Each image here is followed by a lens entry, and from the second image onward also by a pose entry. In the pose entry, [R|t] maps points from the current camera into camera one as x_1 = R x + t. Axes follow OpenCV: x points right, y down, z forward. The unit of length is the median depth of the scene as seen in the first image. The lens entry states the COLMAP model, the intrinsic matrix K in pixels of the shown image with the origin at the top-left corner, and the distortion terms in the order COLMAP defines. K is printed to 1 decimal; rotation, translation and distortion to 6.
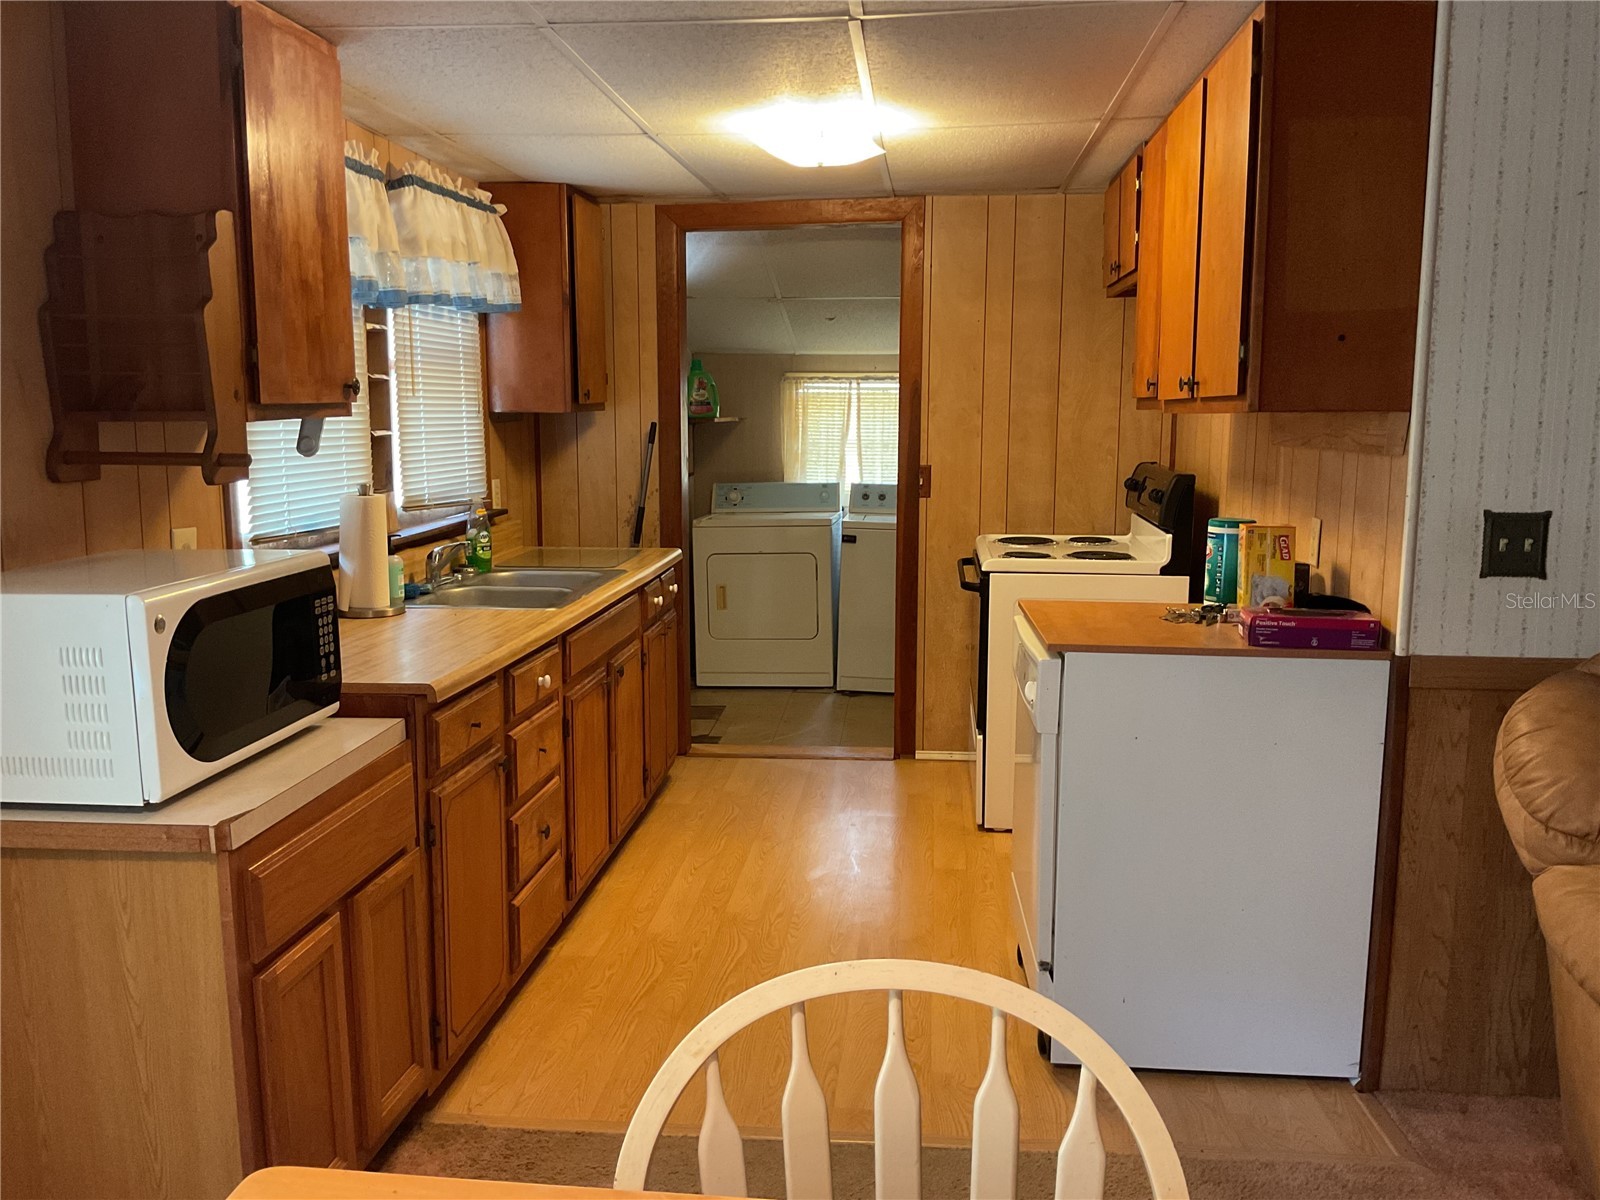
lens RADIAL K [[1343.2, 0, 787.5], [0, 1343.2, 604.8], [0, 0, 1]] dist [0.120471, -0.223348]
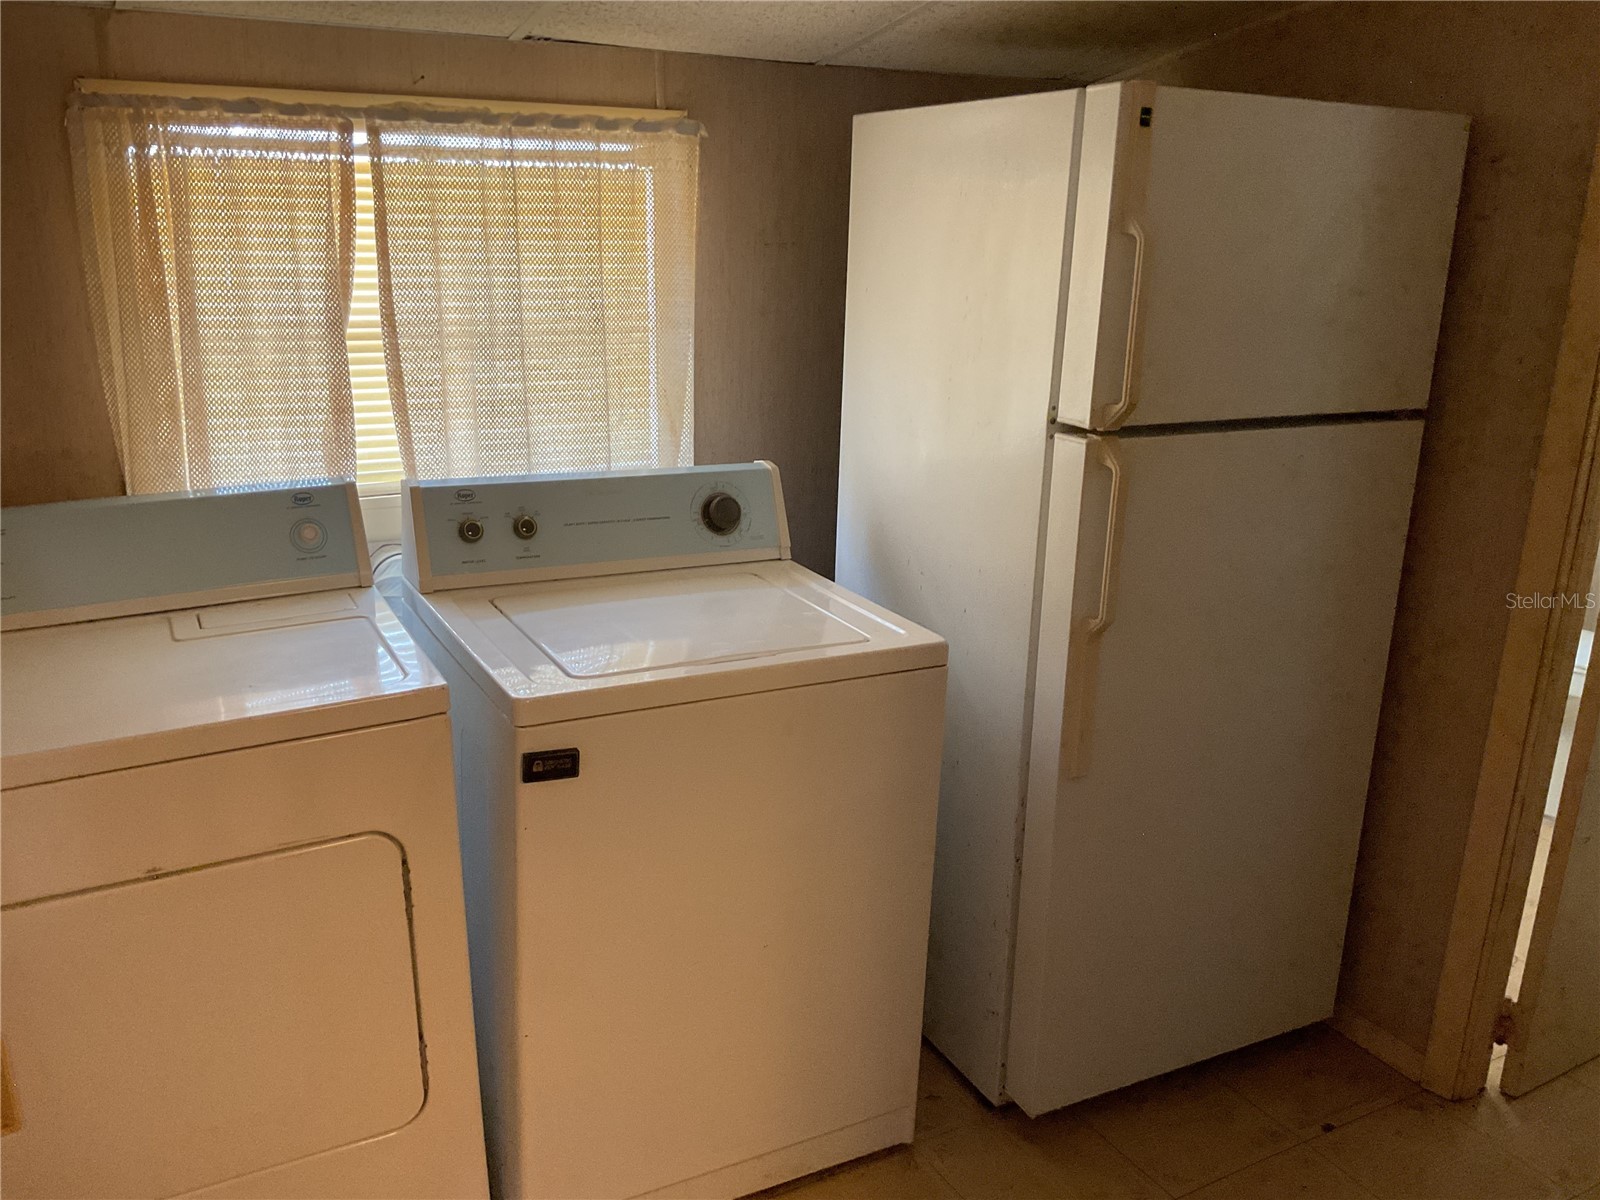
lens RADIAL K [[1381.3, 0, 800.0], [0, 1381.3, 600.0], [0, 0, 1]] dist [-0.000405, -0.002761]
pose [[0.817794, -0.149010, 0.555886, -0.052561], [0.053259, 0.981350, 0.184706, -0.115194], [-0.573041, -0.121445, 0.810478, 0.694094]]
